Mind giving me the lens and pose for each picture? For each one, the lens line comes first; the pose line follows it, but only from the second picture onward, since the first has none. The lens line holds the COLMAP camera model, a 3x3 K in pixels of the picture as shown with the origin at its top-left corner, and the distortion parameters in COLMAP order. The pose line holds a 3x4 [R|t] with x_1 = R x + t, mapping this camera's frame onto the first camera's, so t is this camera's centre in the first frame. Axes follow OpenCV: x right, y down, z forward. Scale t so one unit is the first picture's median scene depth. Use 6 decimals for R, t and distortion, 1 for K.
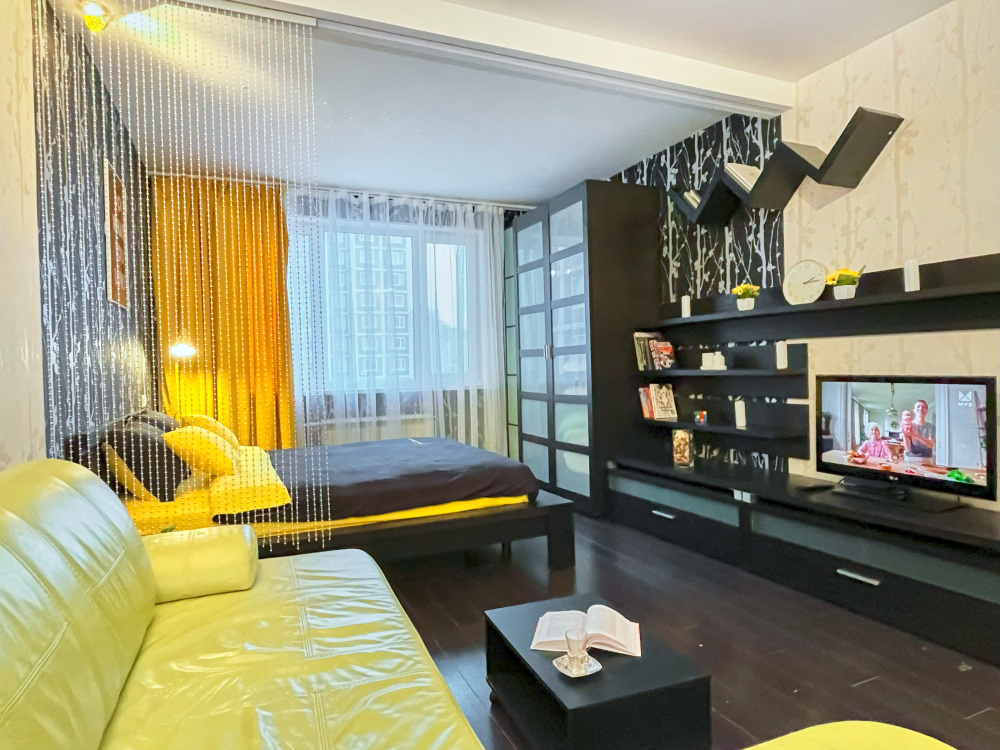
lens RADIAL K [[607.5, 0, 486.0], [0, 607.5, 375.4], [0, 0, 1]] dist [-0.001998, -0.000936]
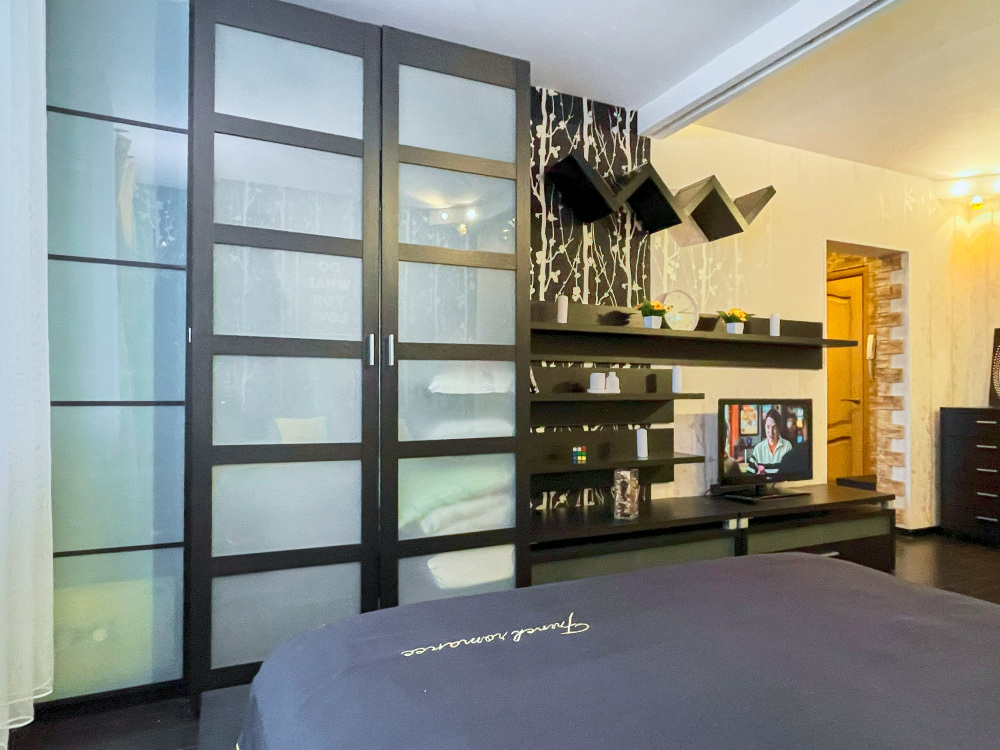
lens RADIAL K [[607.5, 0, 499.0], [0, 607.5, 386.8], [0, 0, 1]] dist [-0.001998, -0.000936]
pose [[-0.026316, 0.035028, 0.999040, -0.434429], [0.014108, 0.999299, -0.034665, 0.007842], [-0.999554, 0.013182, -0.026792, 1.138060]]
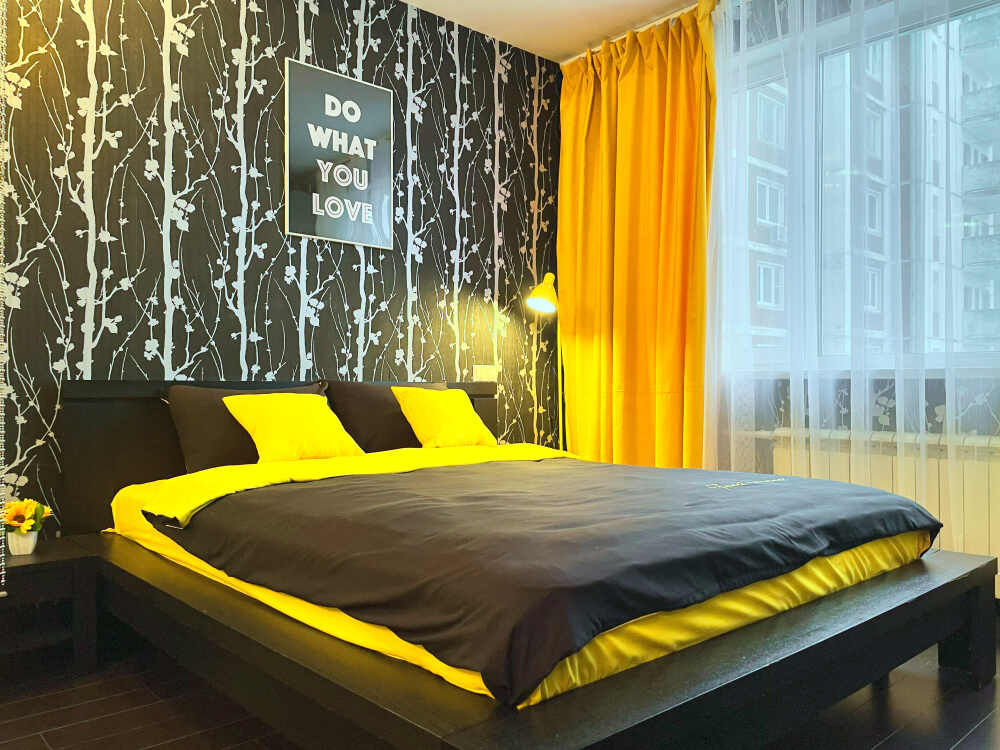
lens RADIAL K [[760.1, 0, 503.6], [0, 760.1, 385.1], [0, 0, 1]] dist [0.078794, -0.101145]
pose [[0.337637, 0.026229, -0.940911, 0.362680], [-0.024983, 0.999509, 0.018898, 0.041264], [0.940945, 0.017126, 0.338126, 0.747843]]
